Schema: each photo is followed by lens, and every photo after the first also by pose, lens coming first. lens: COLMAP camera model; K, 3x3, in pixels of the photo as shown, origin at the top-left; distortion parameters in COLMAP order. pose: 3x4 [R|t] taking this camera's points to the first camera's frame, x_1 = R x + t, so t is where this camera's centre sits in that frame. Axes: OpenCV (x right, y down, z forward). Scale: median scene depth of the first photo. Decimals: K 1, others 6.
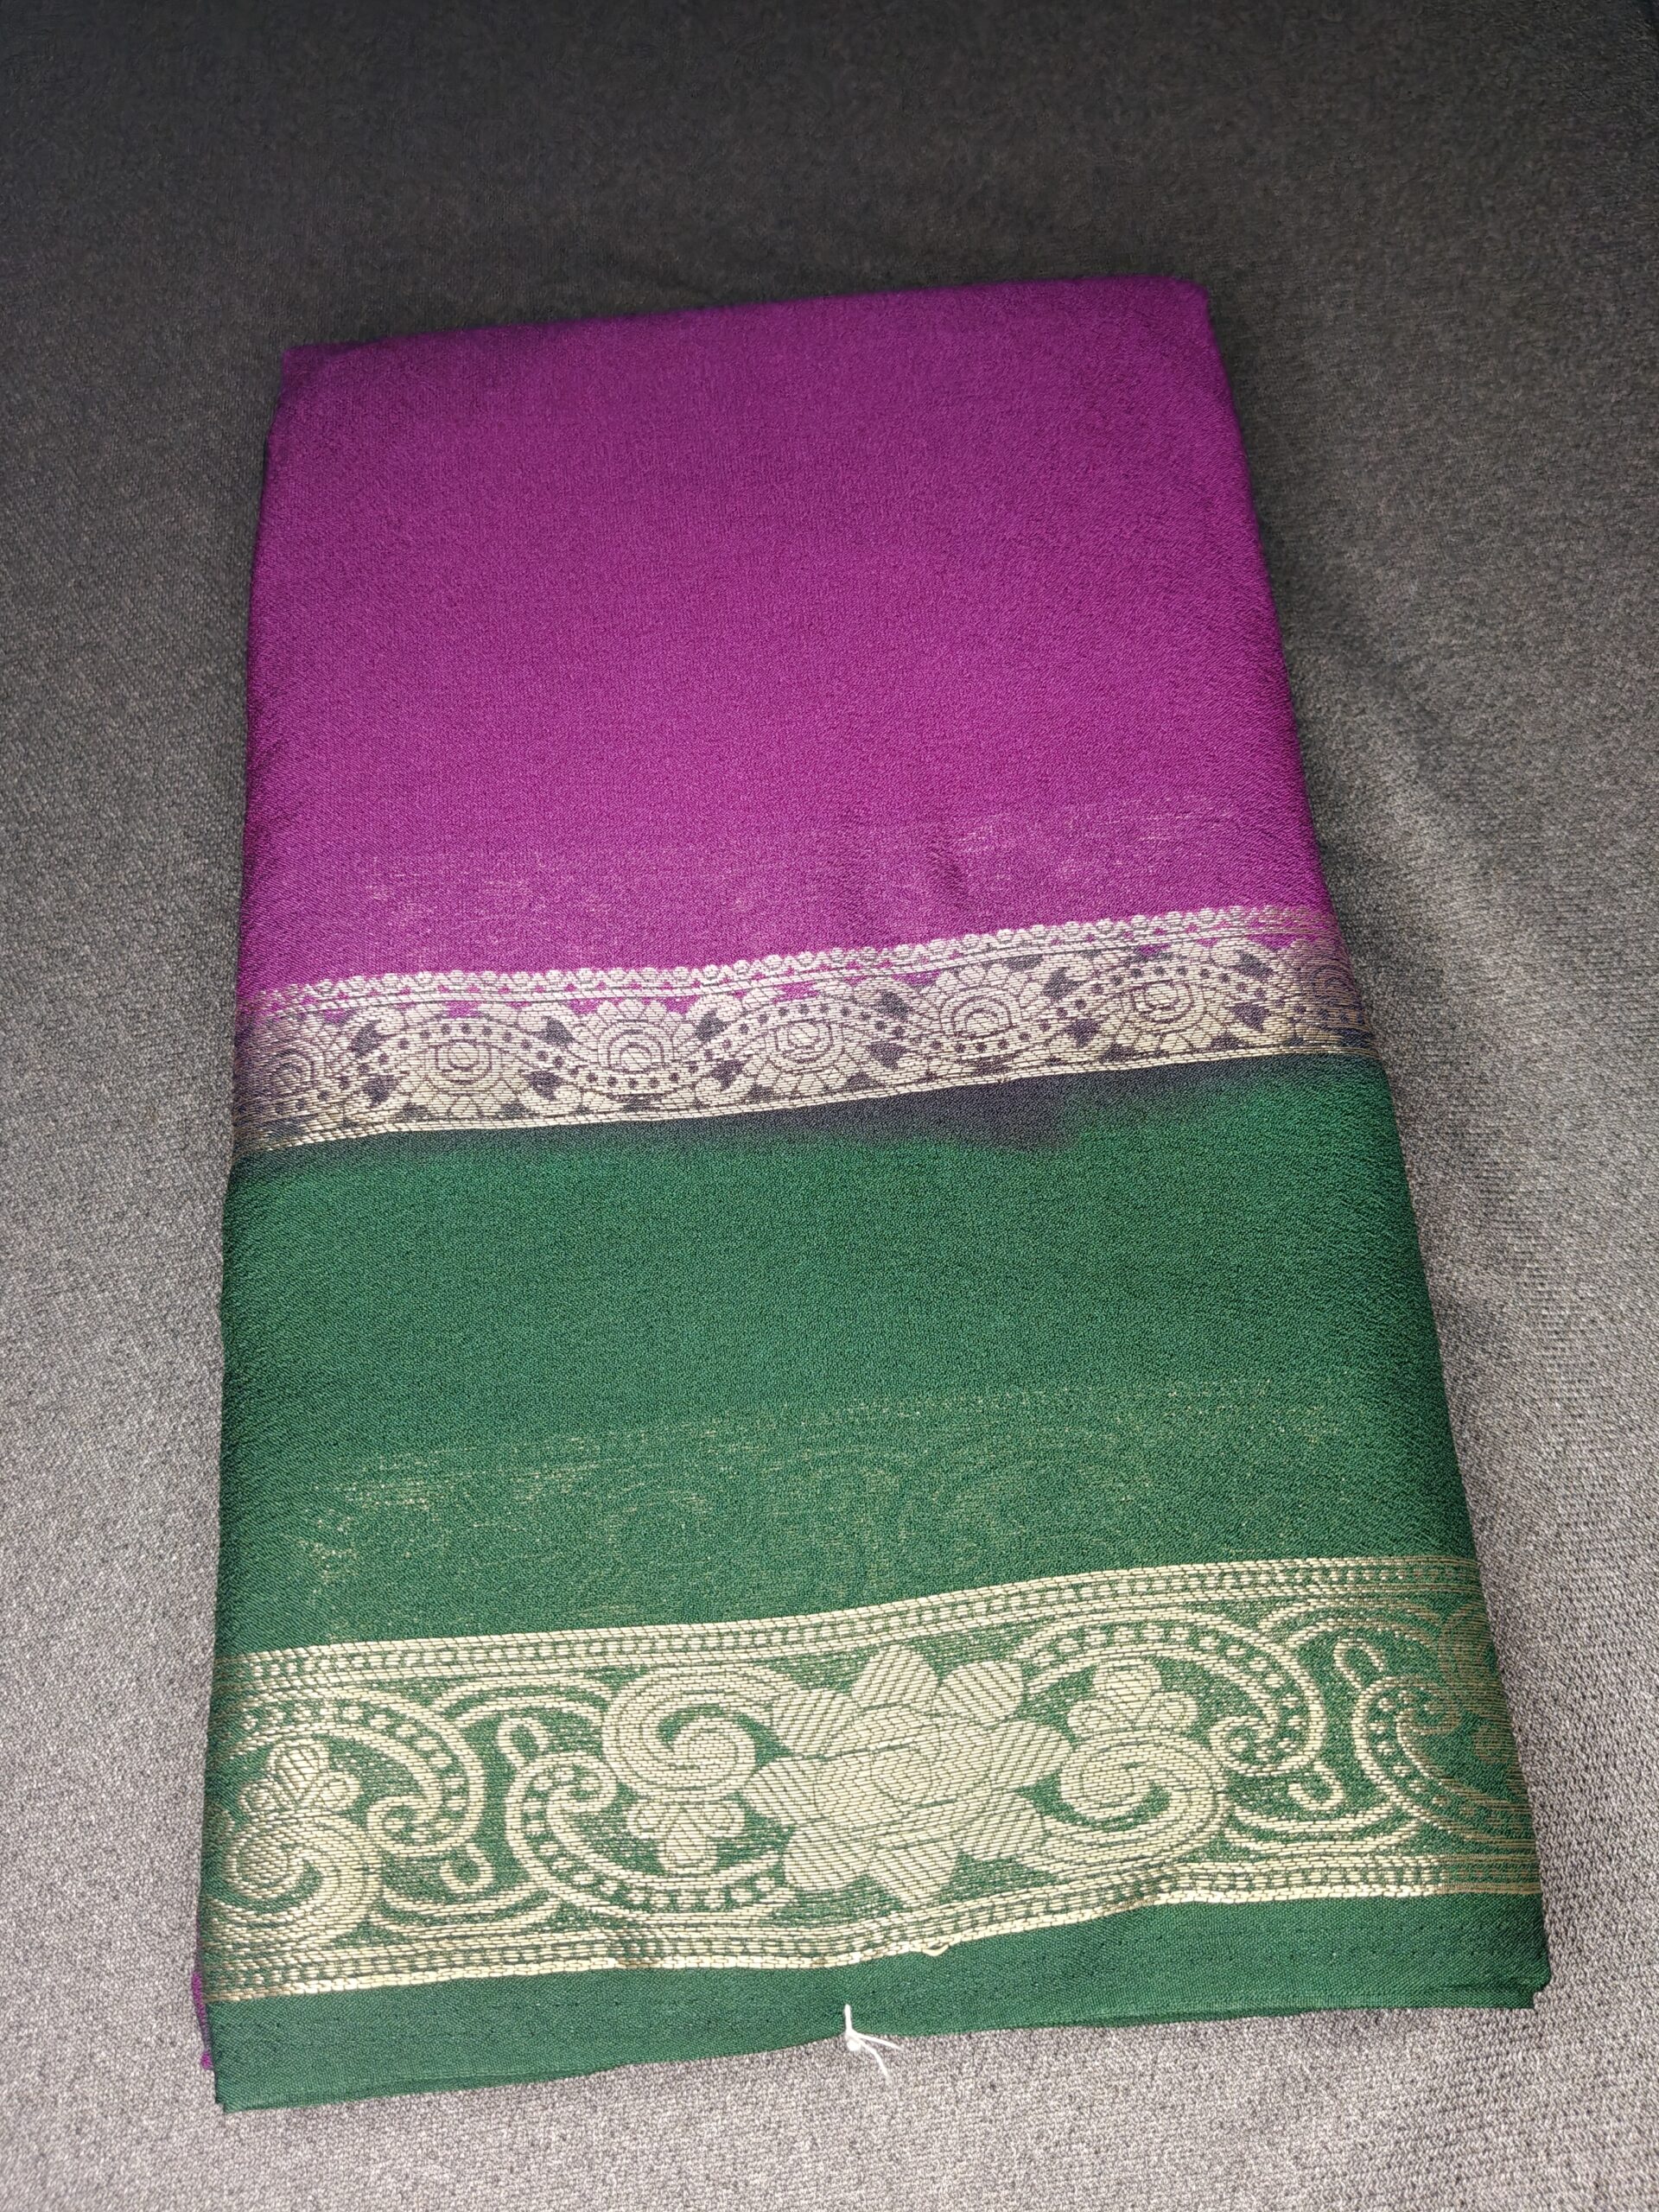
lens RADIAL K [[1844.9, 0, 838.1], [0, 1844.9, 1112.0], [0, 0, 1]] dist [-0.011870, -0.010192]
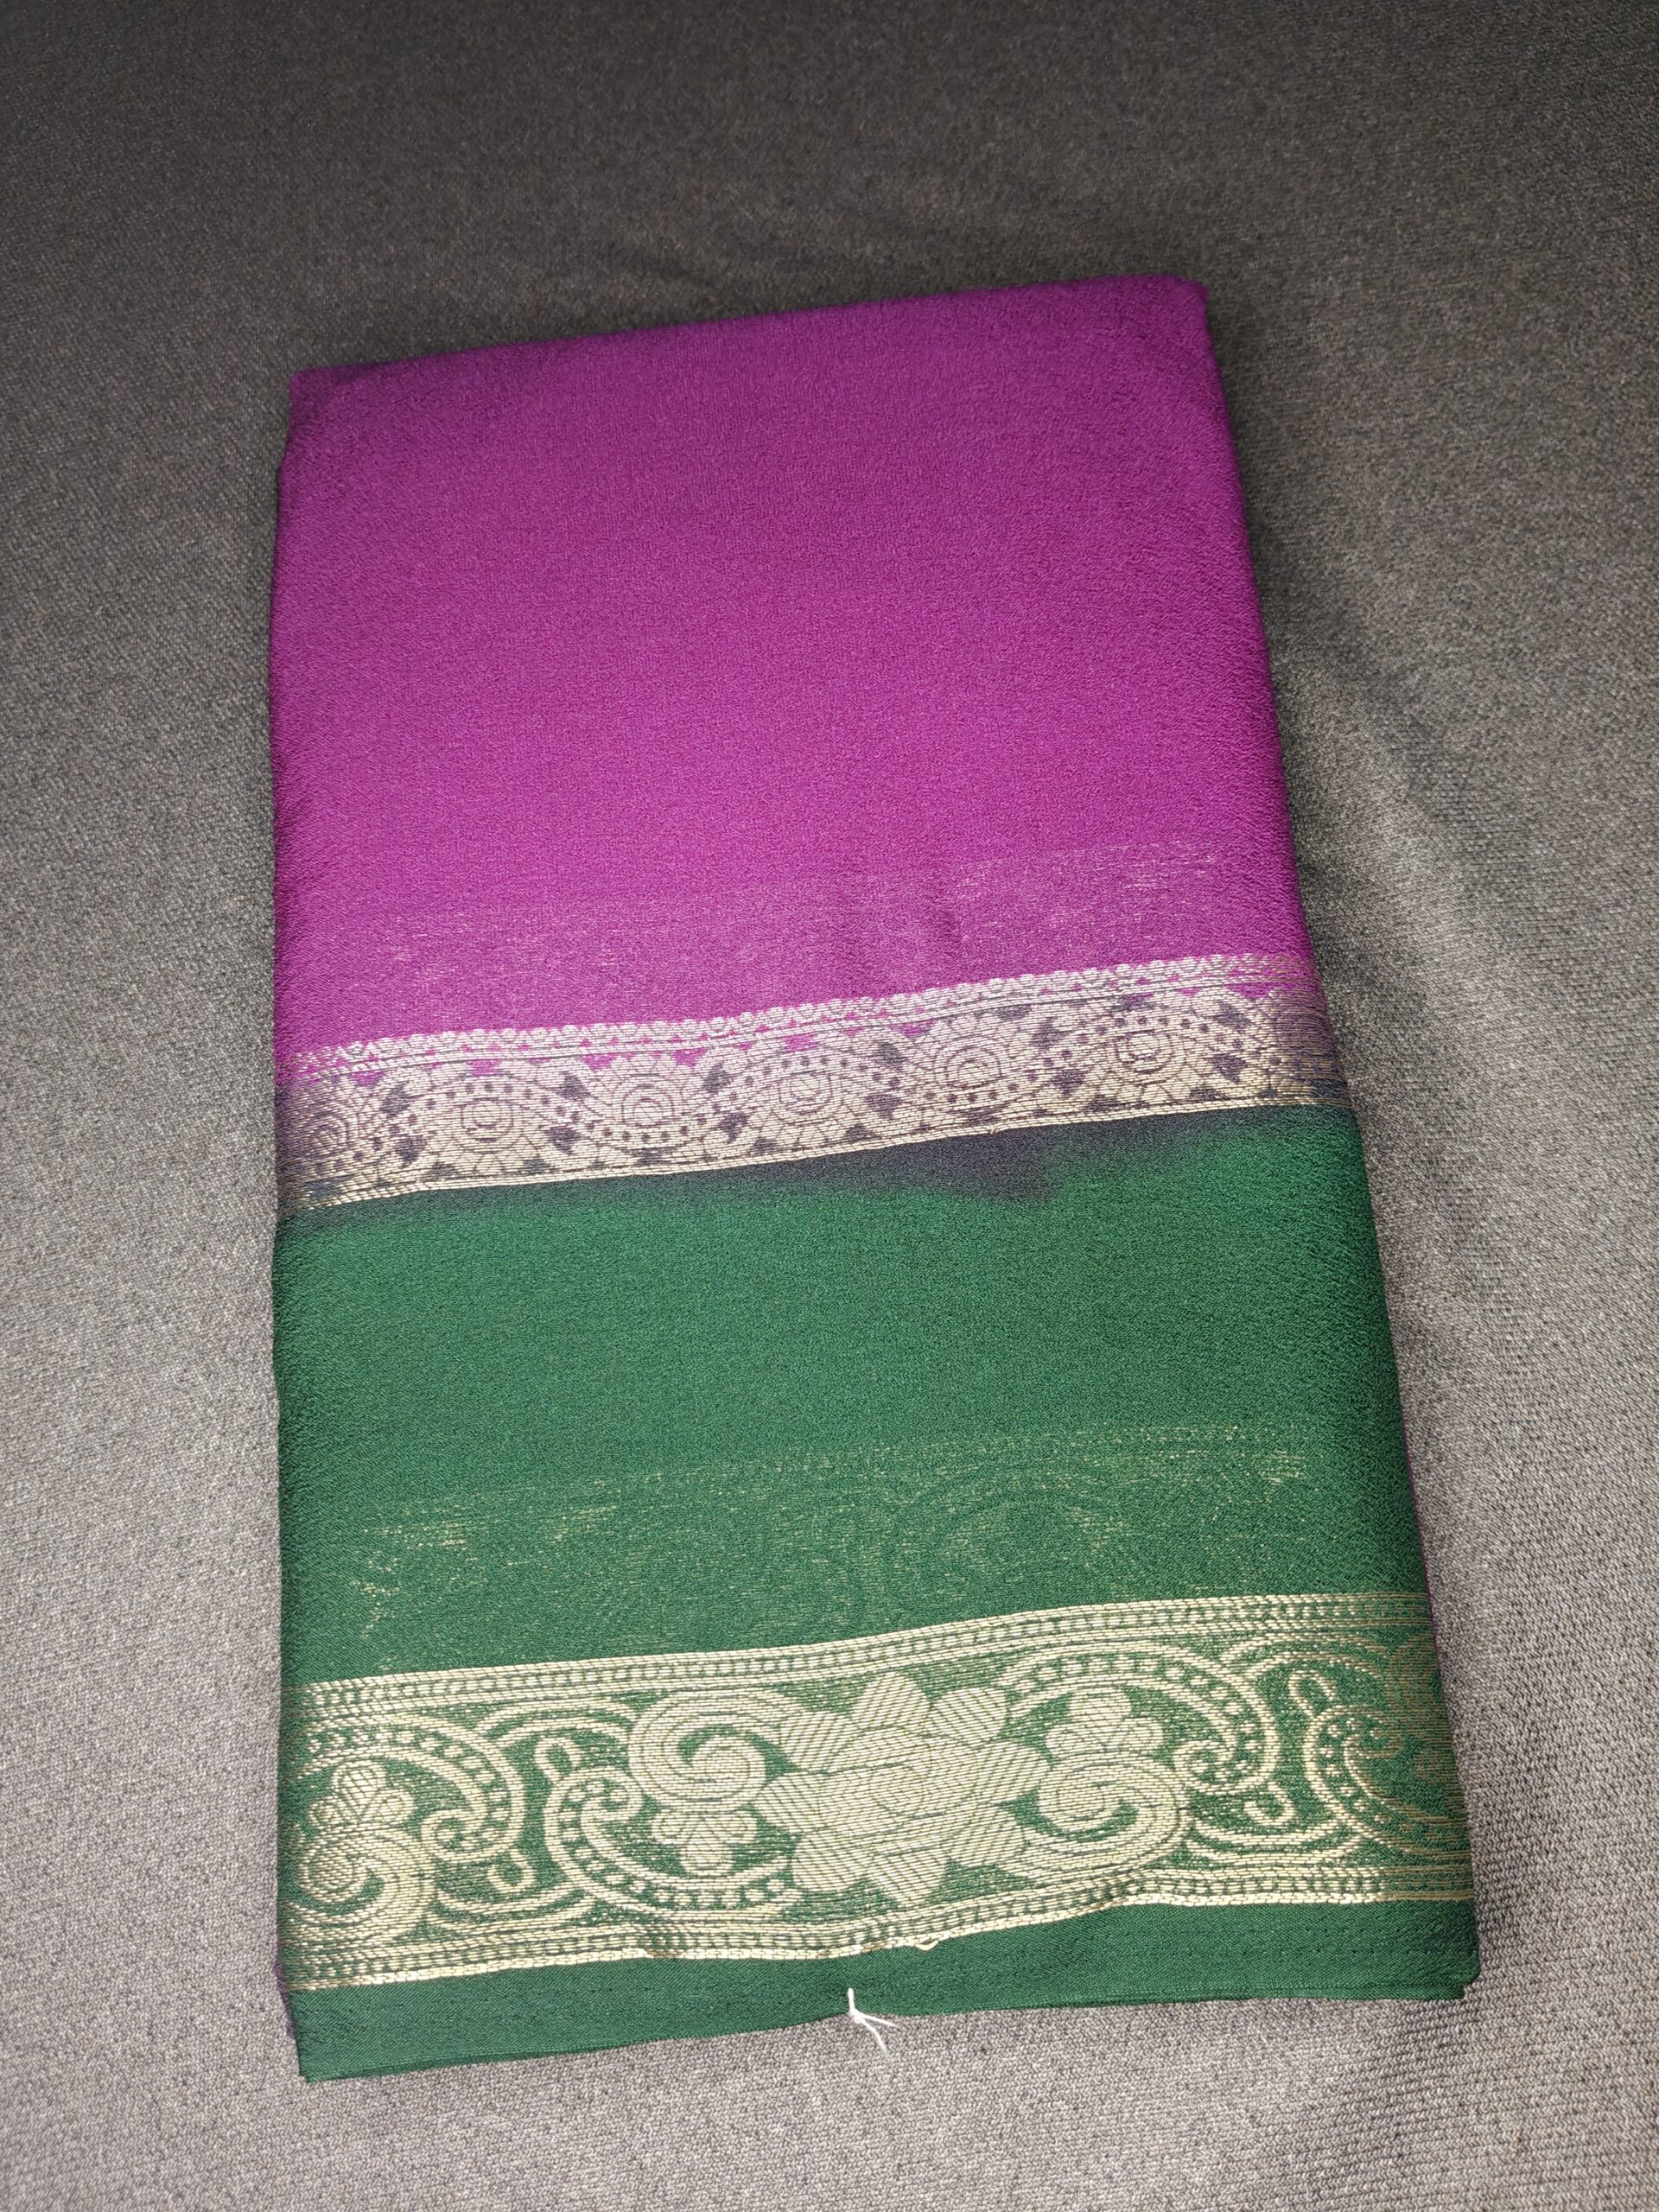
lens RADIAL K [[1844.9, 0, 836.6], [0, 1844.9, 1131.7], [0, 0, 1]] dist [-0.011870, -0.010192]
pose [[0.999197, -0.015469, -0.036955, 0.038585], [0.019342, 0.994088, 0.106842, -0.130810], [0.035084, -0.107471, 0.993589, -0.053639]]
